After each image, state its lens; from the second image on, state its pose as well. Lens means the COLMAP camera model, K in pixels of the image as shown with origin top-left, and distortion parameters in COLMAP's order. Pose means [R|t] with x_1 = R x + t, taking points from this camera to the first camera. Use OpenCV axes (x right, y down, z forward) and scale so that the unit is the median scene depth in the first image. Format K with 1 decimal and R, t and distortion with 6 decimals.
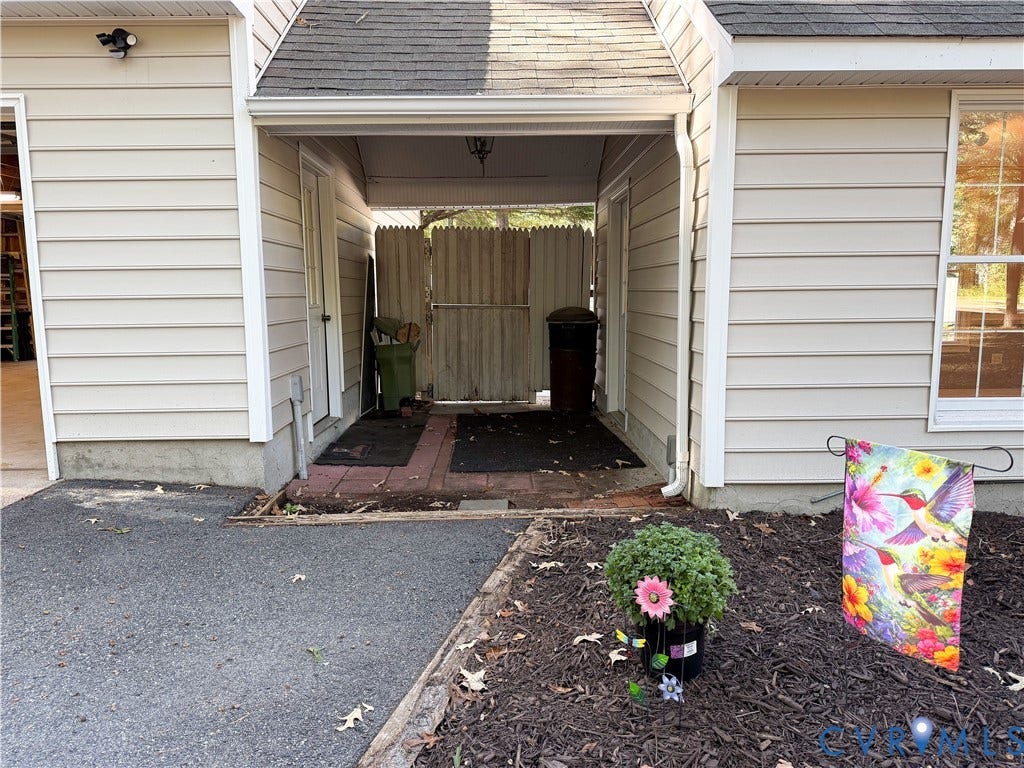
lens RADIAL K [[715.7, 0, 512.0], [0, 715.7, 384.0], [0, 0, 1]] dist [0.116929, -0.154503]
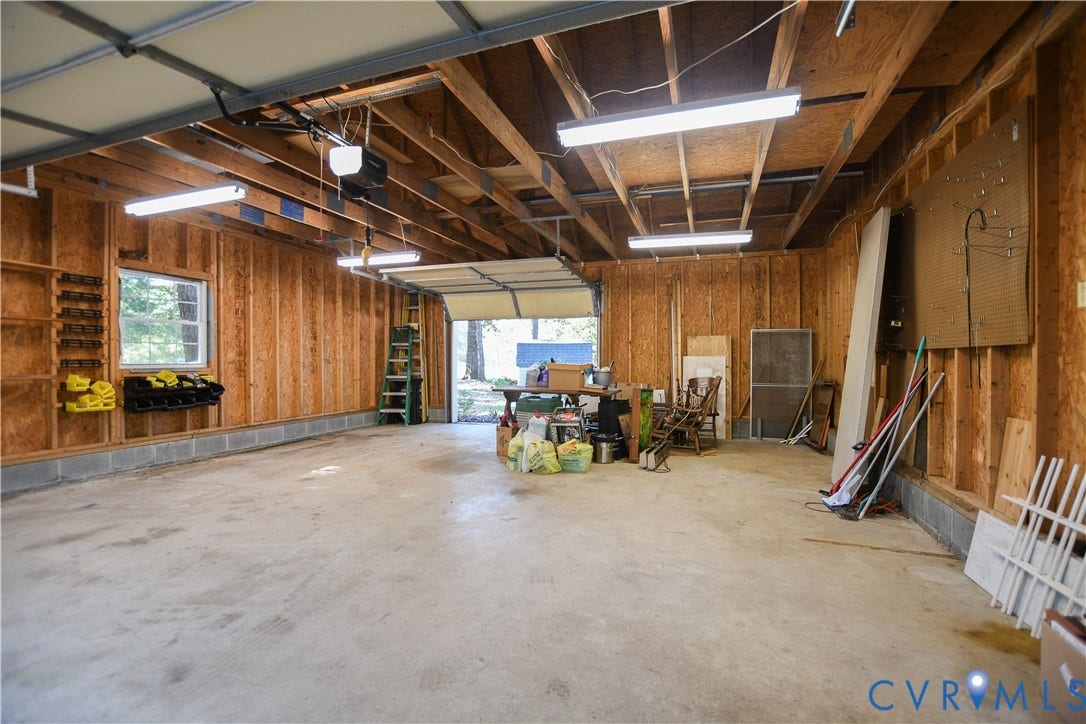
lens RADIAL K [[480.7, 0, 543.0], [0, 480.7, 362.0], [0, 0, 1]] dist [-0.029534, 0.000411]
pose [[0.939269, 0.012228, -0.342963, -0.633329], [-0.053468, 0.992375, -0.111051, -0.135117], [0.338990, 0.122645, 0.932761, 1.007770]]
